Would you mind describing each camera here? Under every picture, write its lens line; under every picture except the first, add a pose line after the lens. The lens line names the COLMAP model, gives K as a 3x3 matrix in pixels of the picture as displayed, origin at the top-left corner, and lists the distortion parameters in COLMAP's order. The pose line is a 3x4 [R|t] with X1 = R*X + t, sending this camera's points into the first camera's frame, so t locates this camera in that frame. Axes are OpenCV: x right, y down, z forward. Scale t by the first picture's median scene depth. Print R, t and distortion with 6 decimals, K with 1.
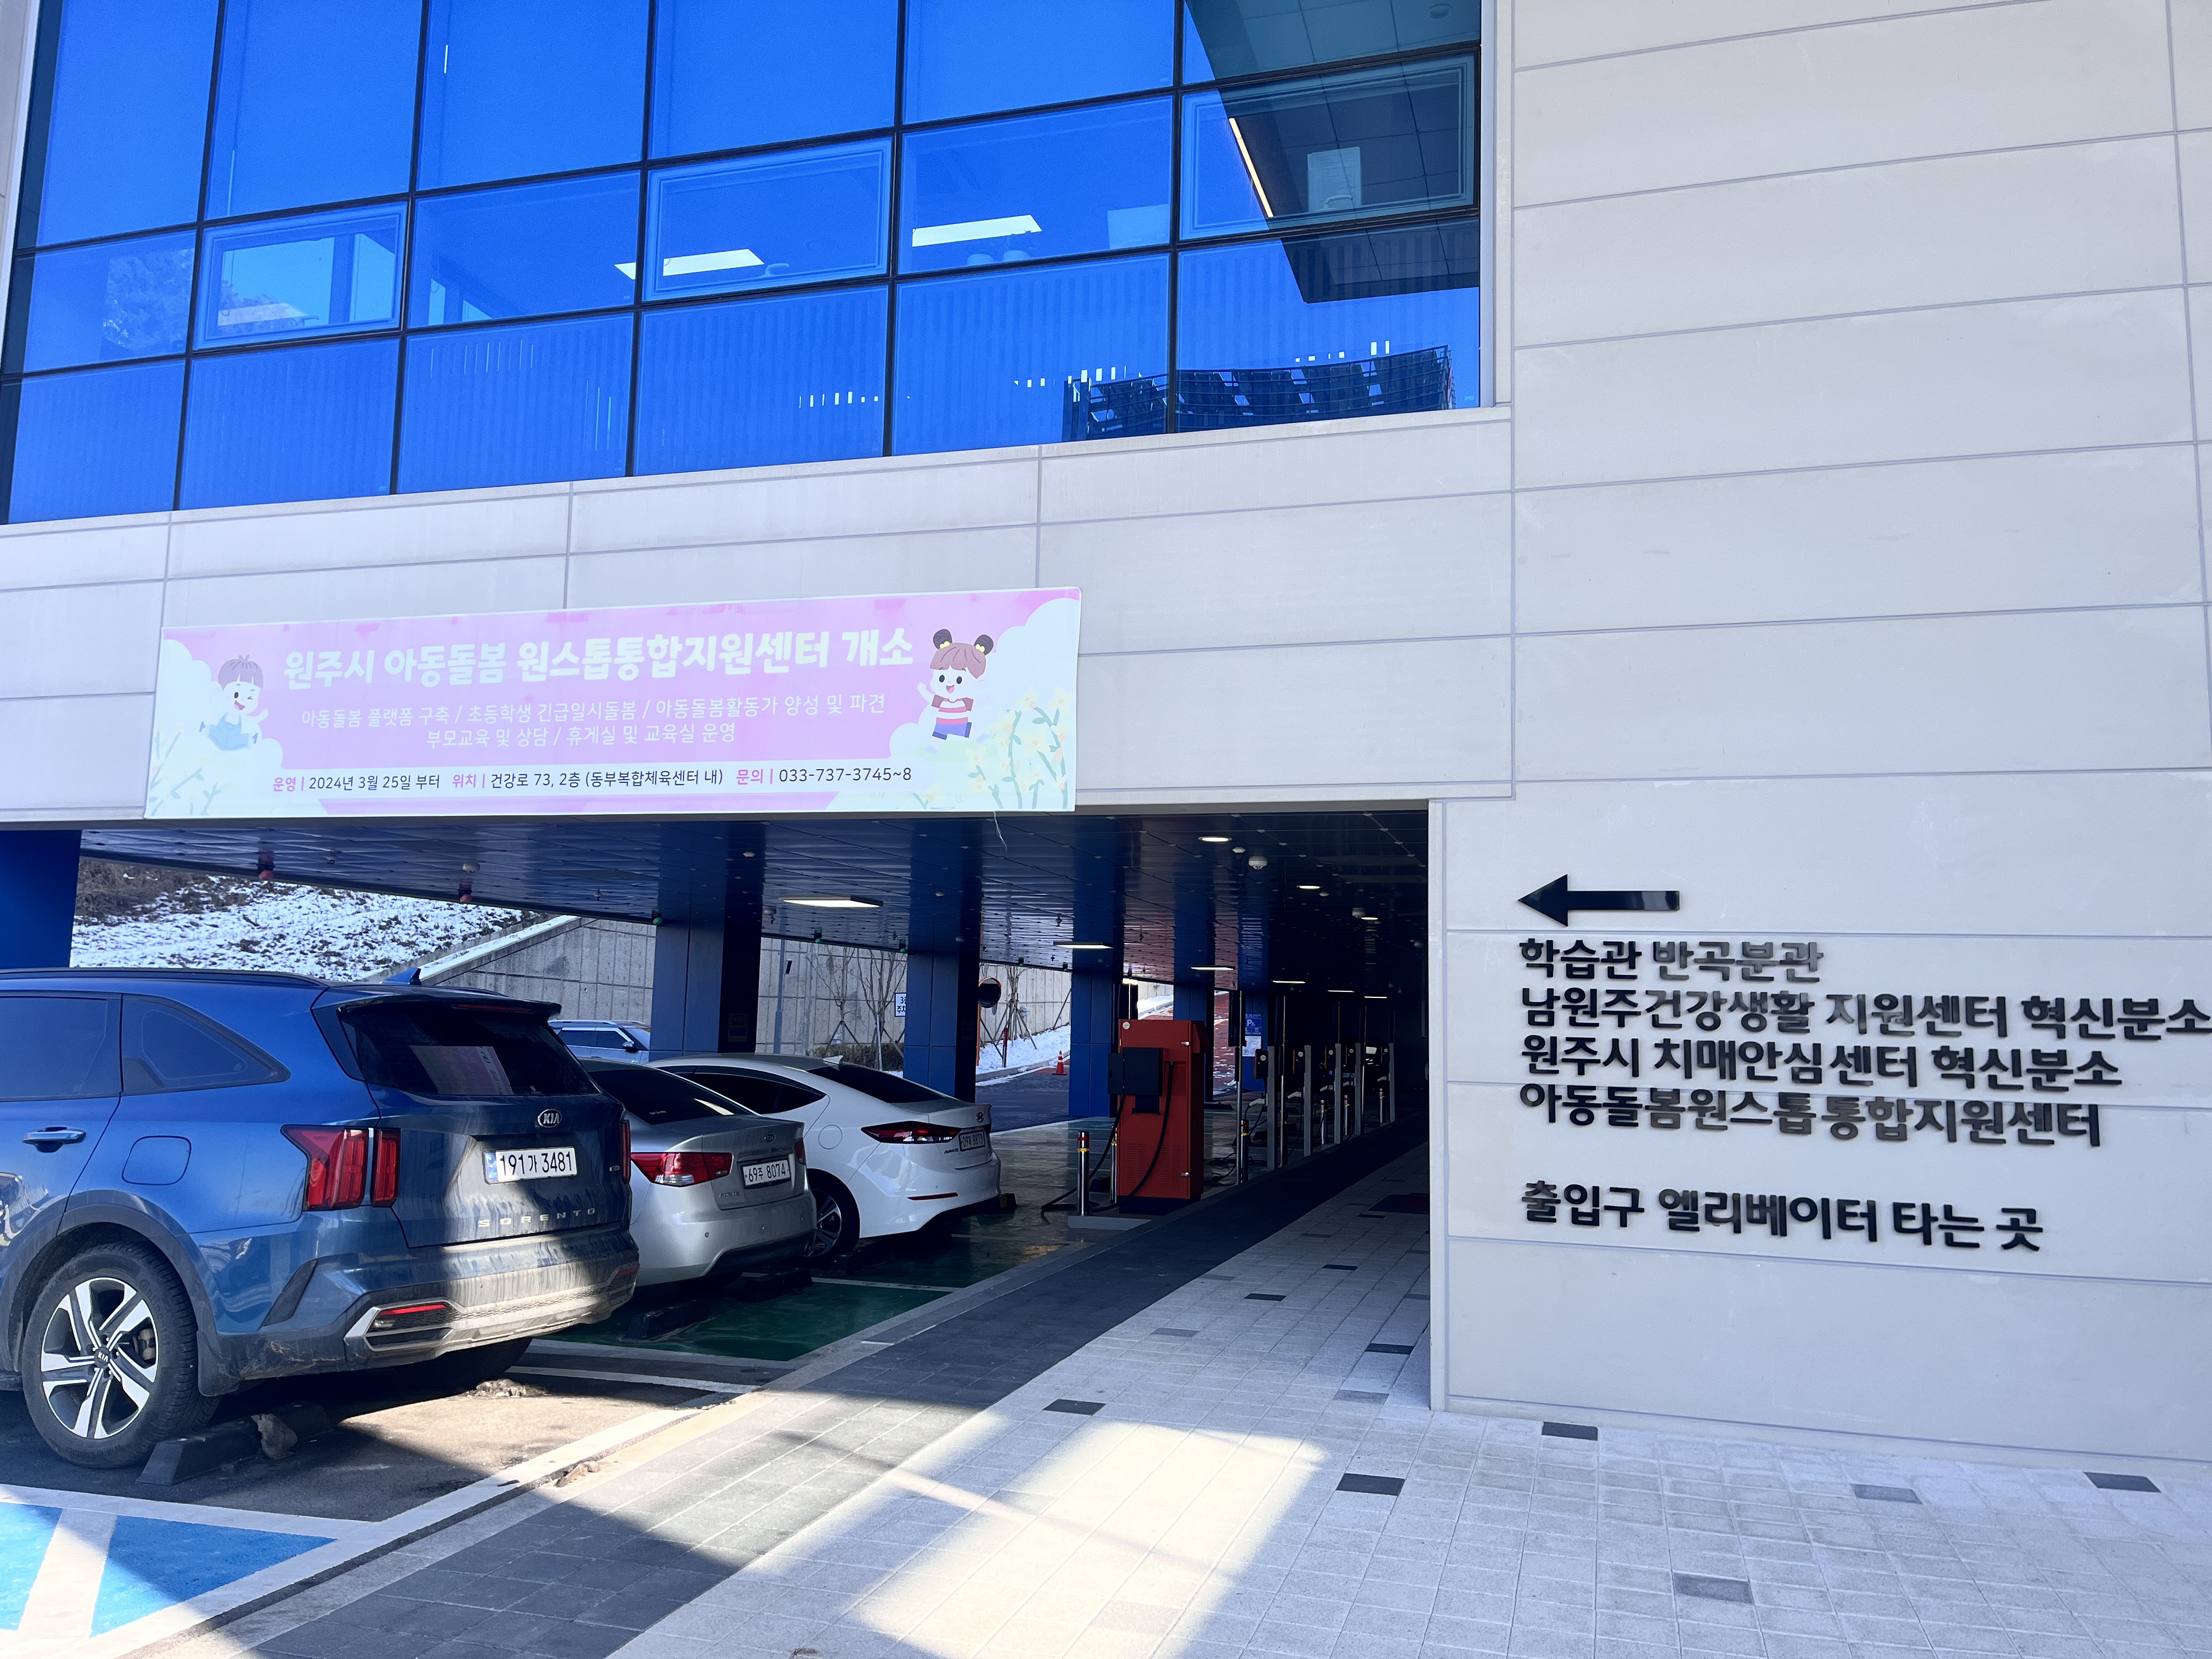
lens RADIAL K [[1640.7, 0, 1110.4], [0, 1640.7, 835.3], [0, 0, 1]] dist [0.027516, -0.014743]
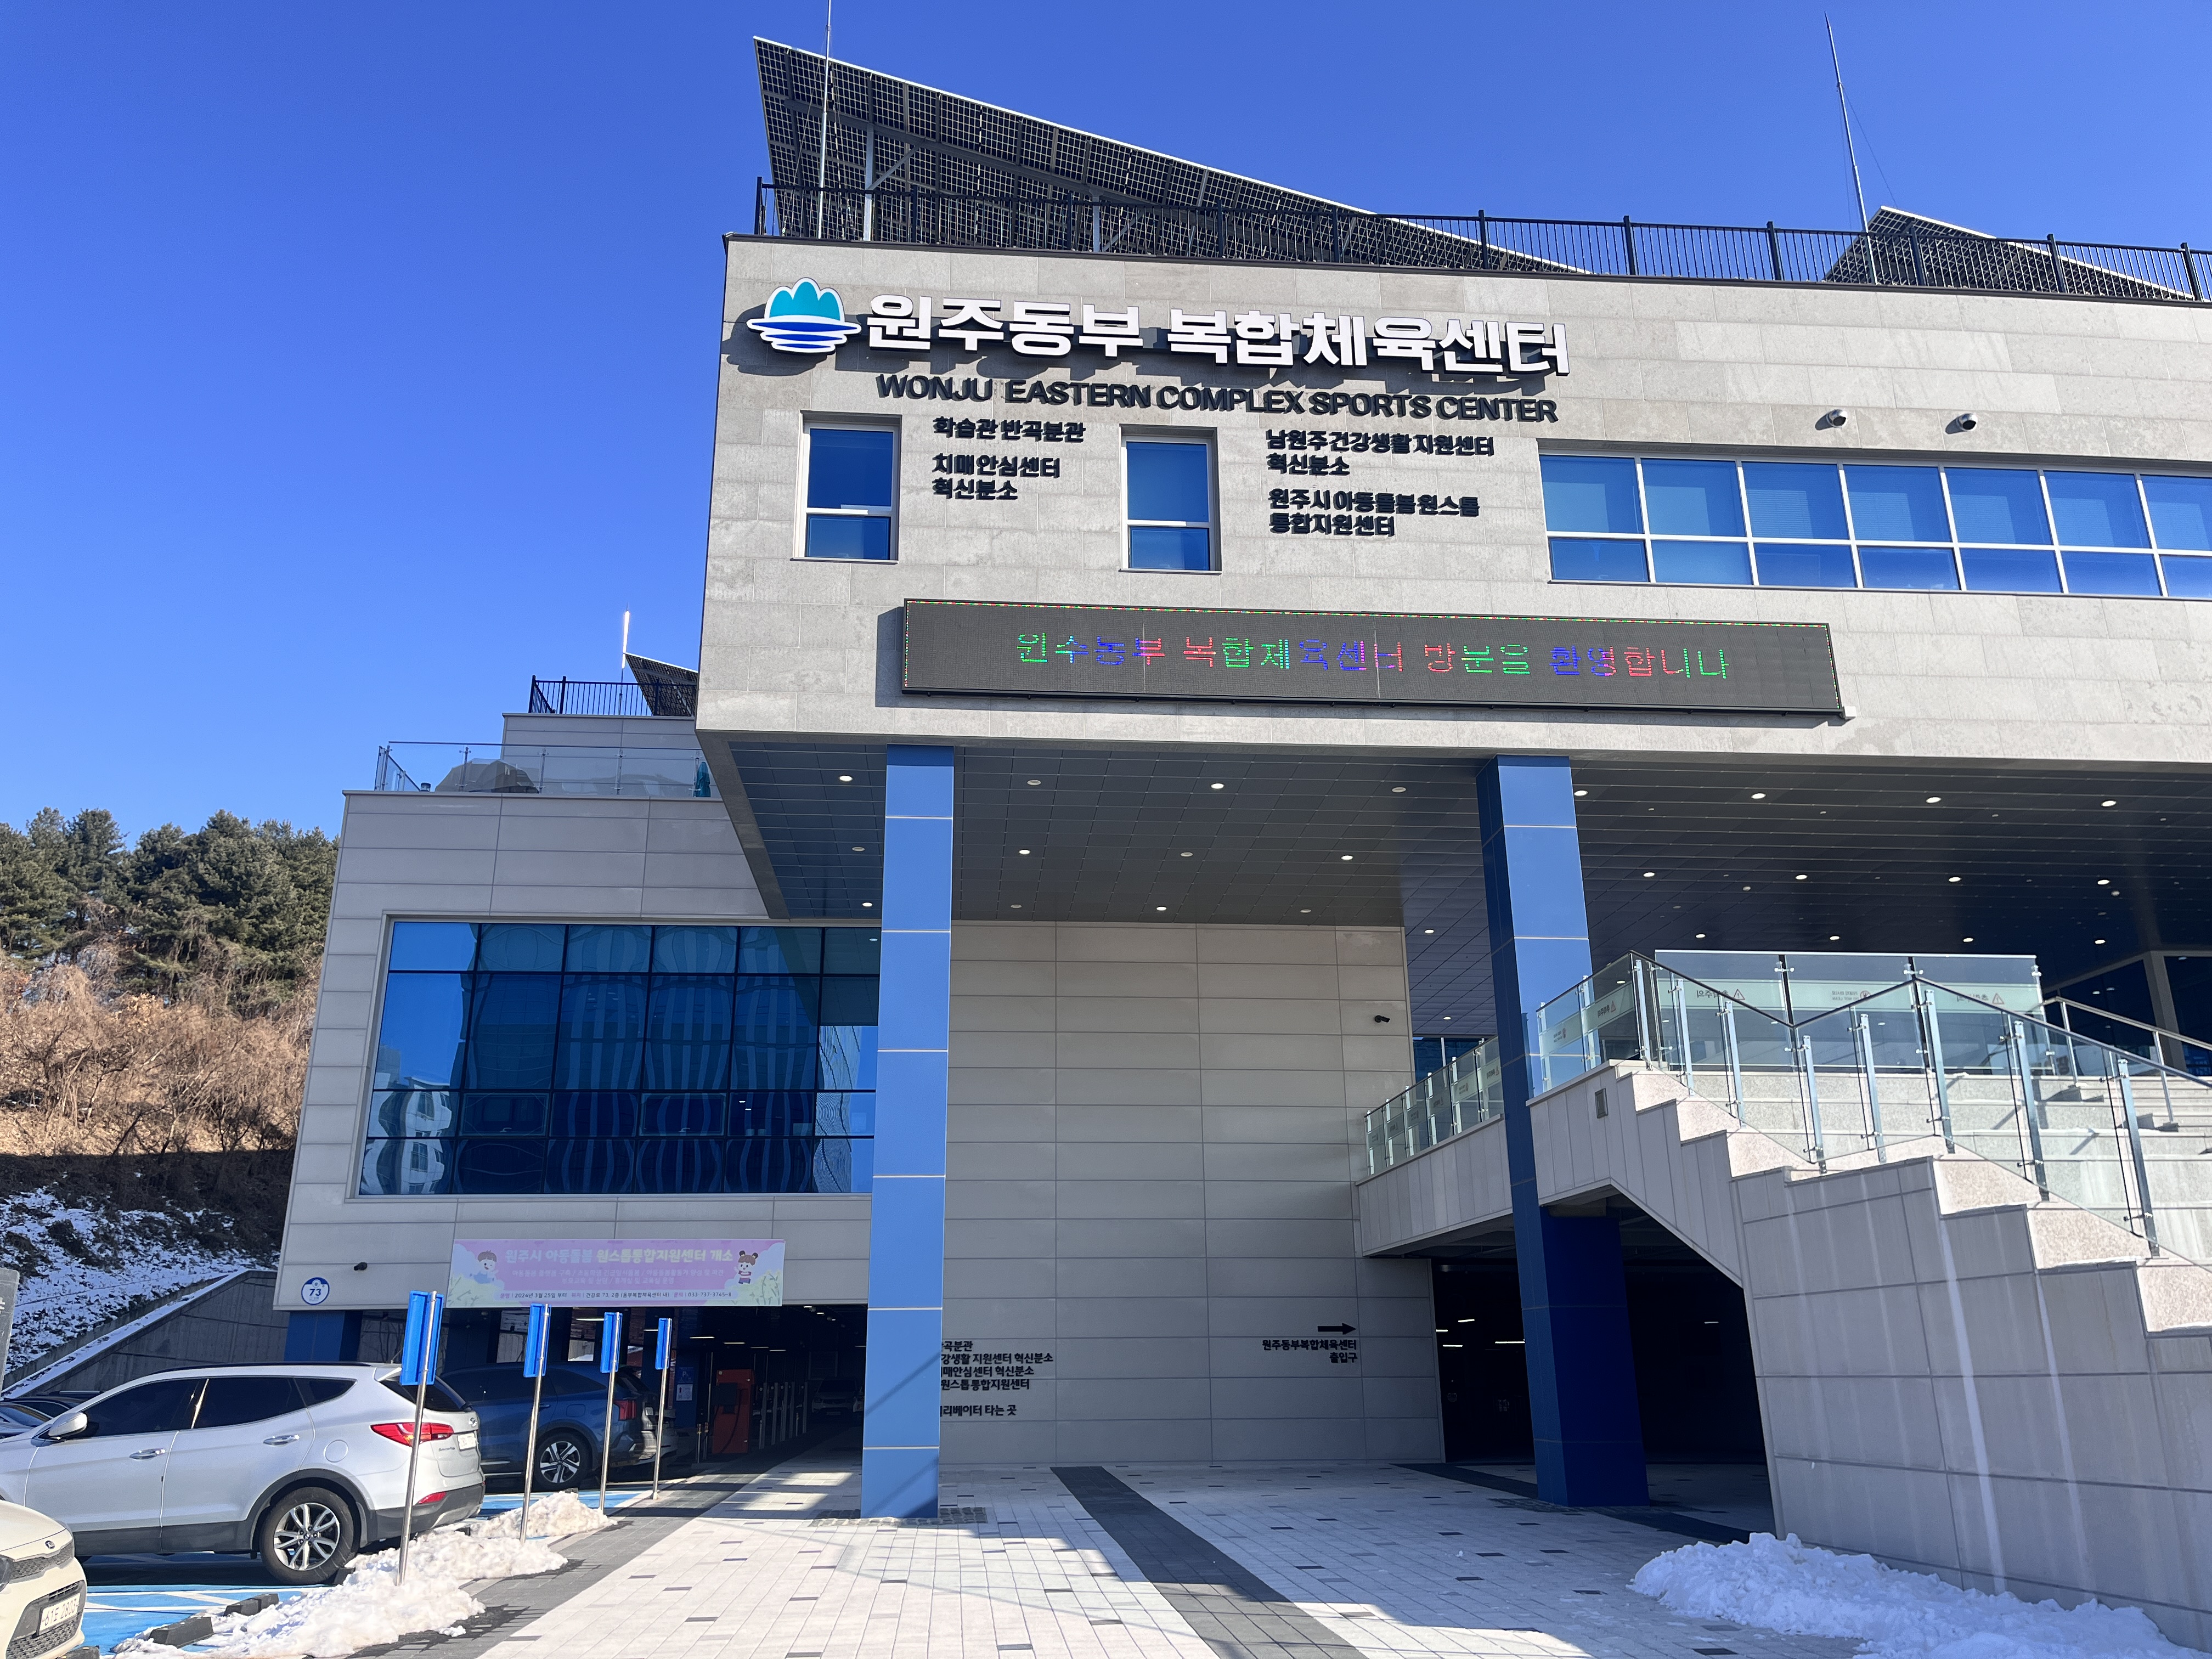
lens RADIAL K [[1640.7, 0, 1109.5], [0, 1640.7, 814.0], [0, 0, 1]] dist [0.027516, -0.014743]
pose [[0.932097, 0.085031, 0.352087, -0.662401], [-0.009612, 0.977519, -0.210629, -0.293441], [-0.362082, 0.192943, 0.911959, -2.554341]]
